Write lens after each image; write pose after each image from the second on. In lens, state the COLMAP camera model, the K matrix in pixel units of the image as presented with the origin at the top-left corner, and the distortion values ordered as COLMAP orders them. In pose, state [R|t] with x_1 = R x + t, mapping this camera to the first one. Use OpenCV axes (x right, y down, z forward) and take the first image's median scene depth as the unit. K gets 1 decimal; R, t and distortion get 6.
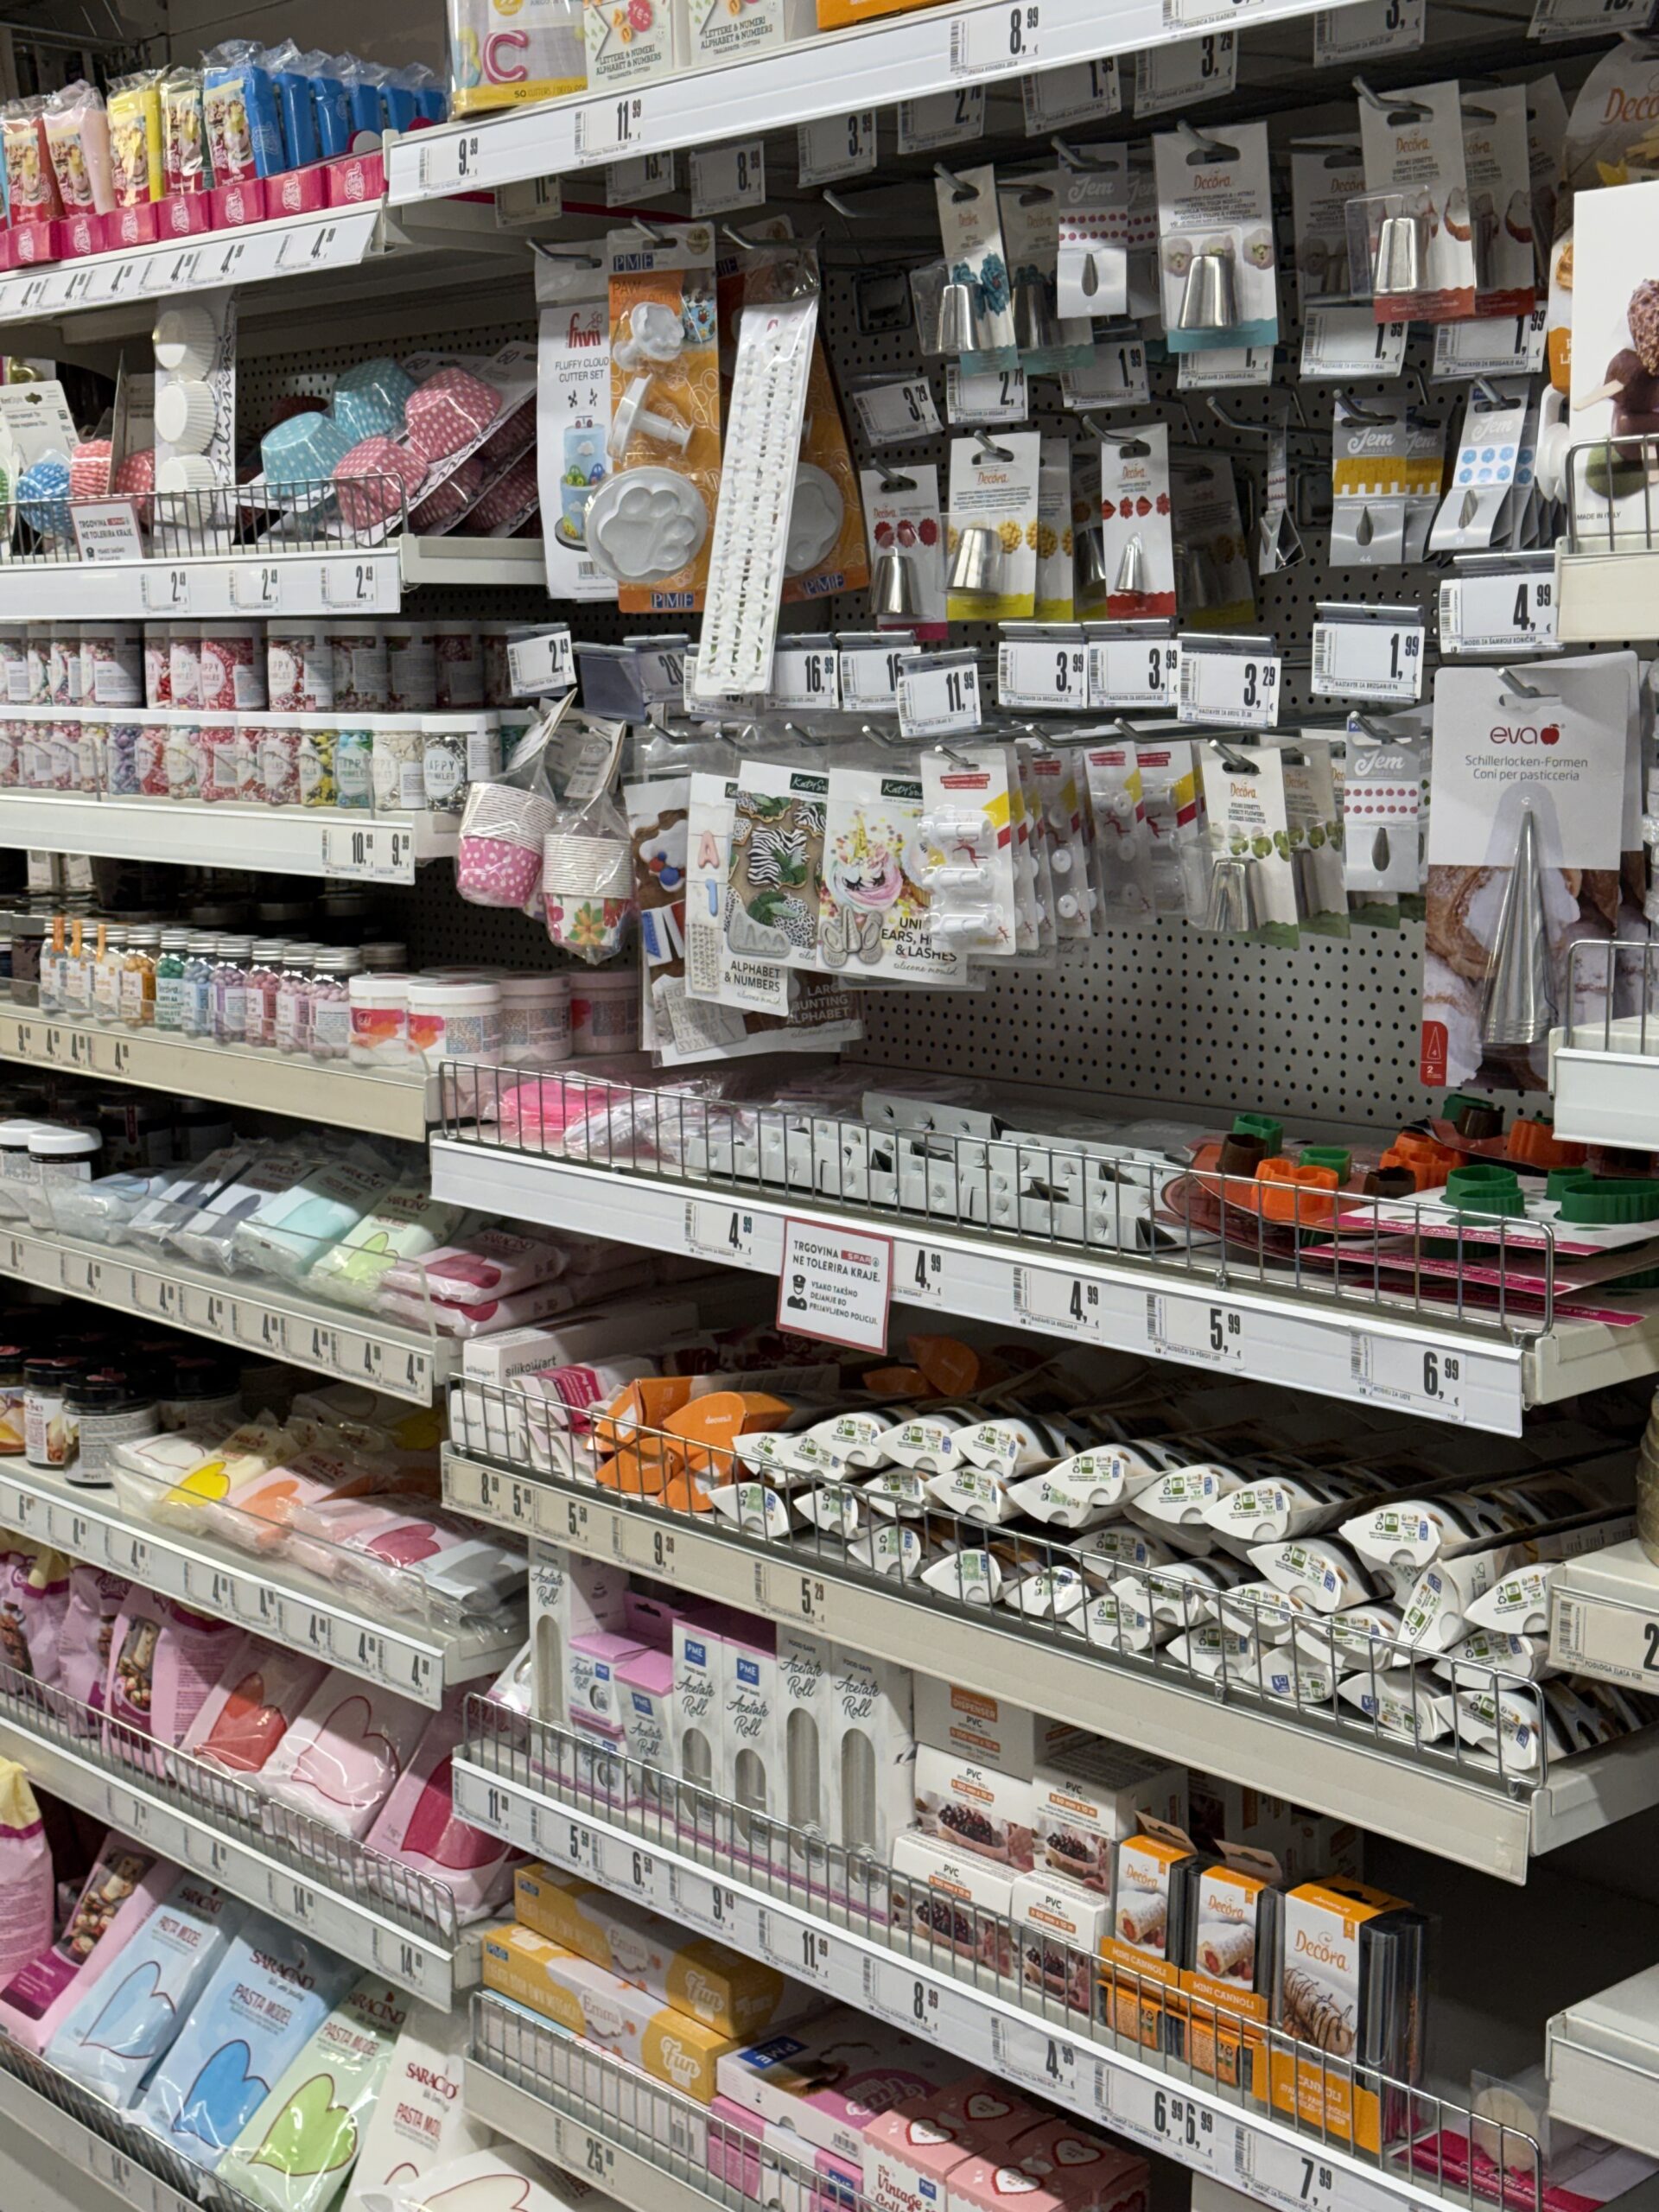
lens RADIAL K [[3077.0, 0, 829.5], [0, 3077.0, 1106.0], [0, 0, 1]] dist [0.136595, -0.015456]
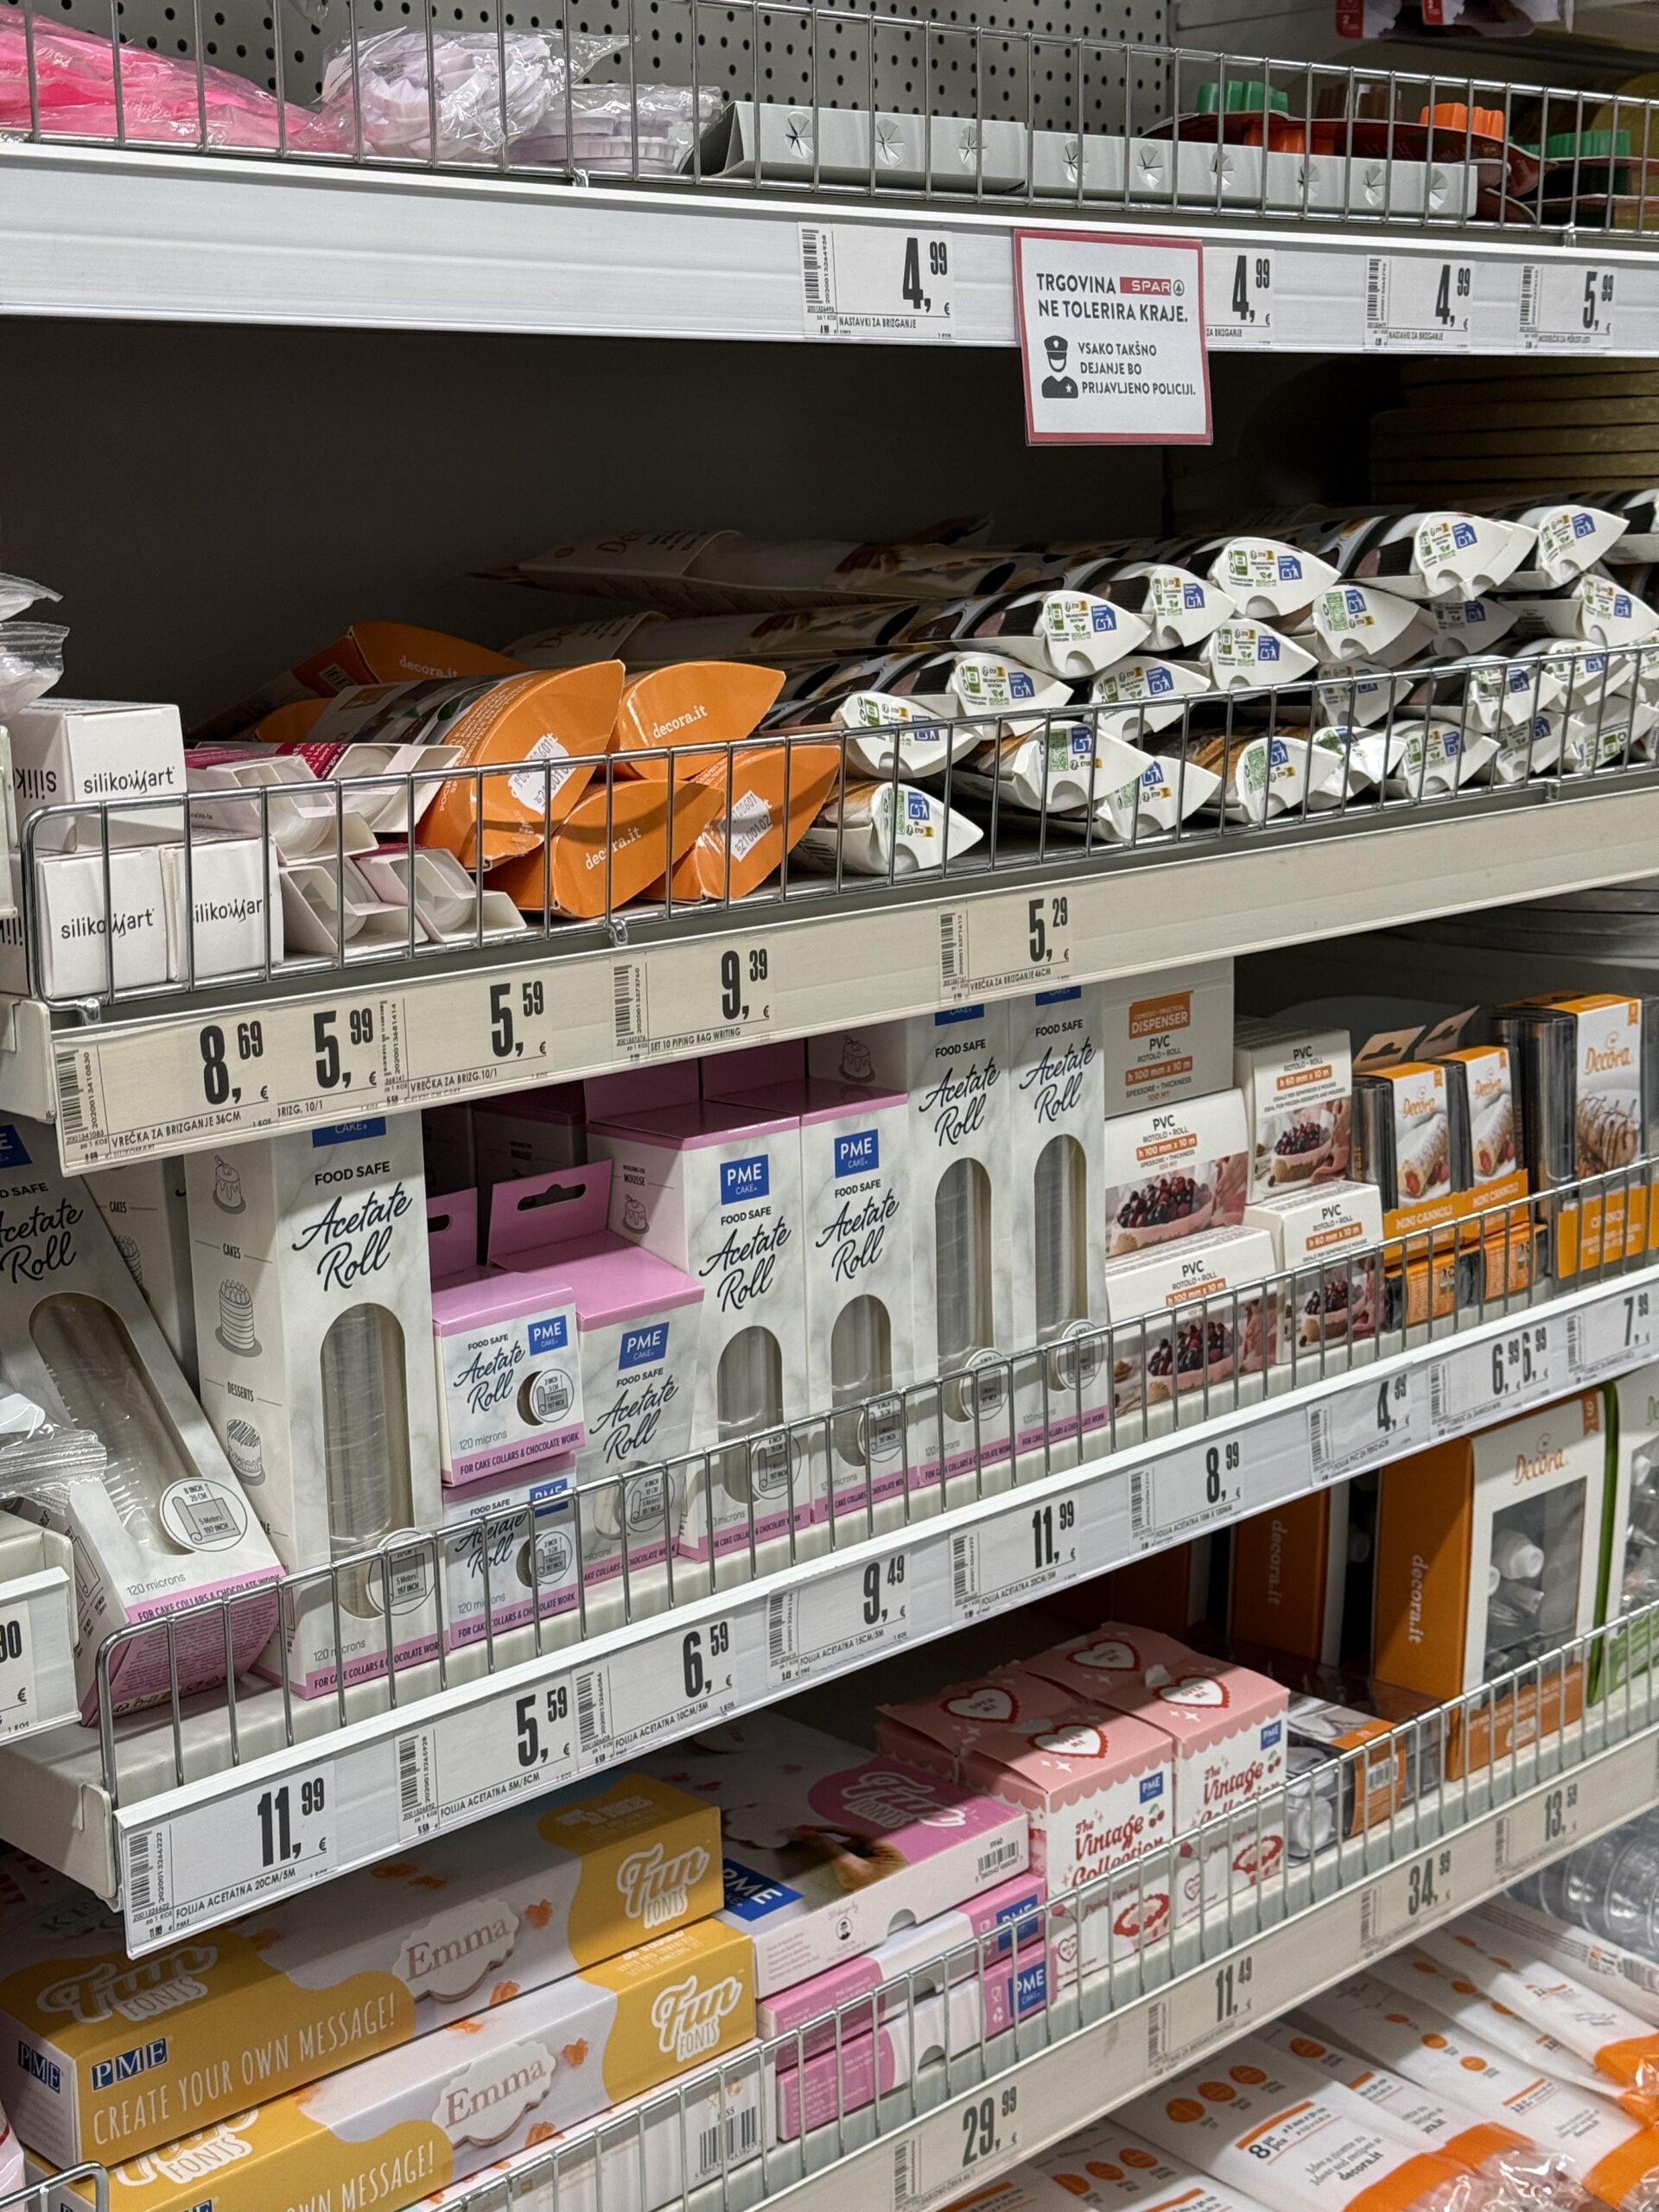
lens RADIAL K [[3077.0, 0, 829.5], [0, 3077.0, 1106.0], [0, 0, 1]] dist [0.136595, -0.015456]
pose [[-0.045683, -0.183192, 0.982015, -0.585394], [0.164493, 0.968243, 0.188275, 0.077191], [-0.985320, 0.170135, -0.014098, 1.069474]]
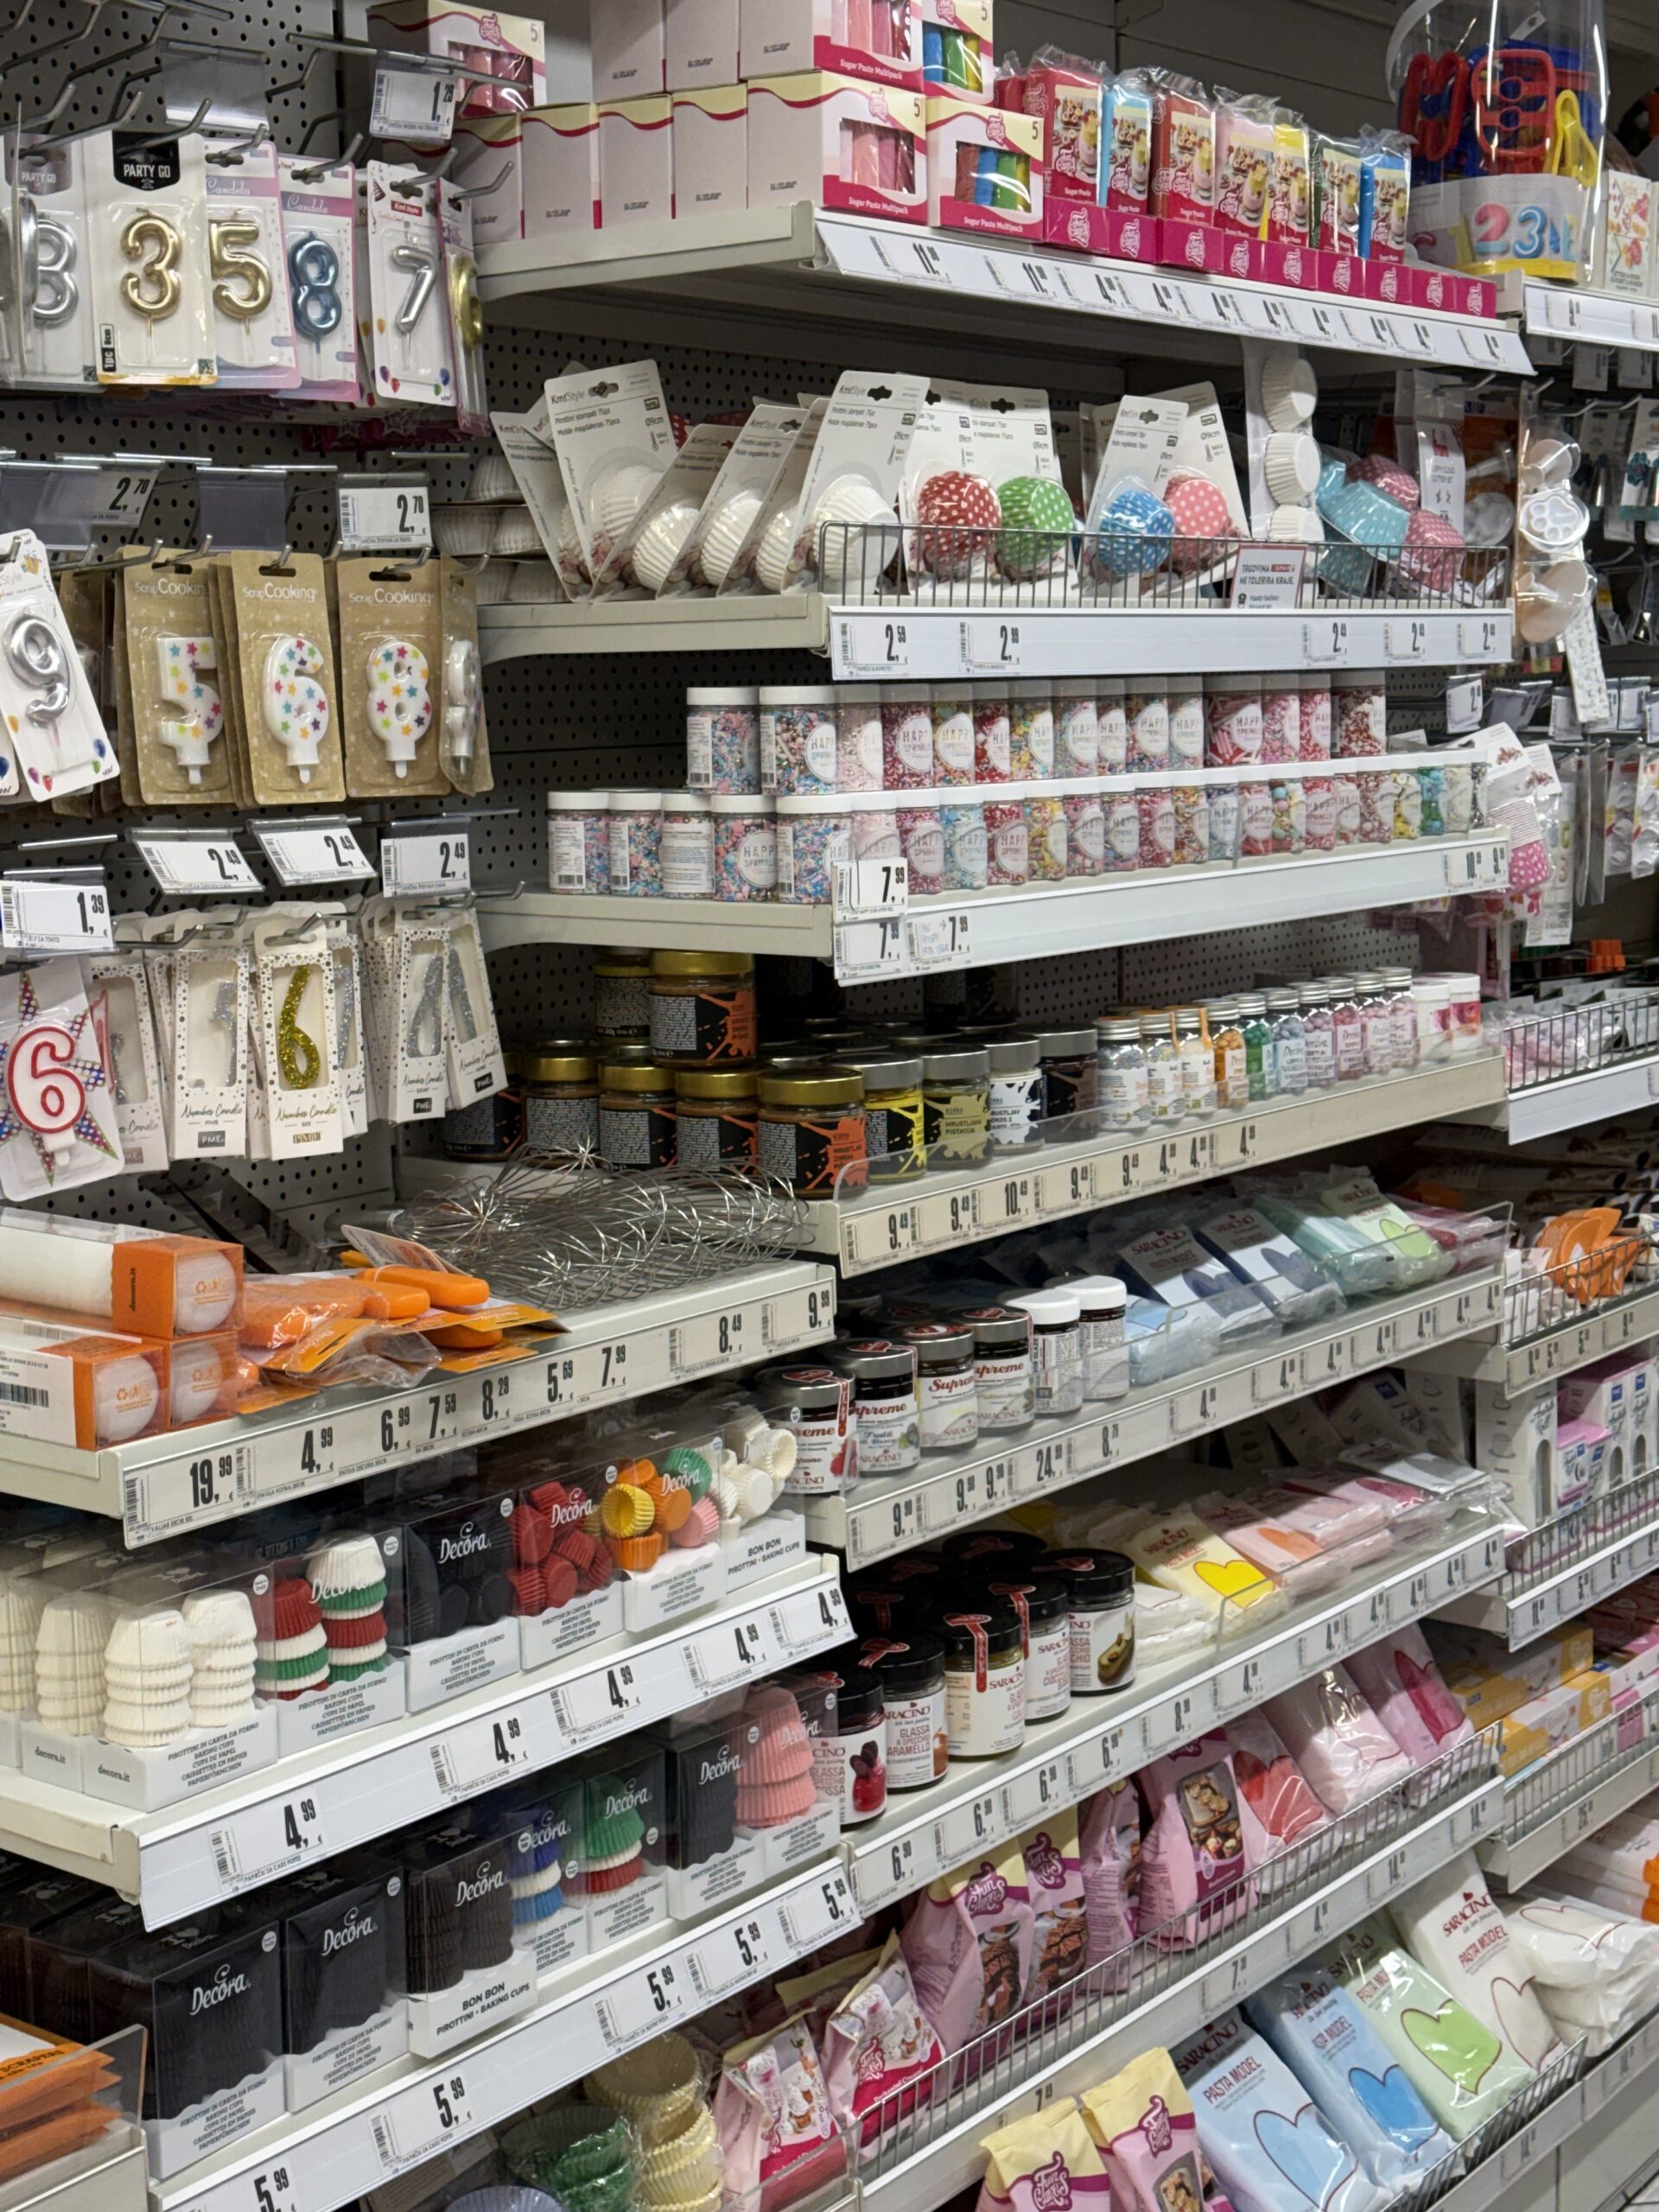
lens RADIAL K [[3077.0, 0, 829.5], [0, 3077.0, 1106.0], [0, 0, 1]] dist [0.136595, -0.015456]
pose [[-0.182971, -0.125453, 0.975081, -1.461235], [0.162898, 0.974246, 0.155913, -0.251816], [-0.969529, 0.187367, -0.157823, 1.673174]]
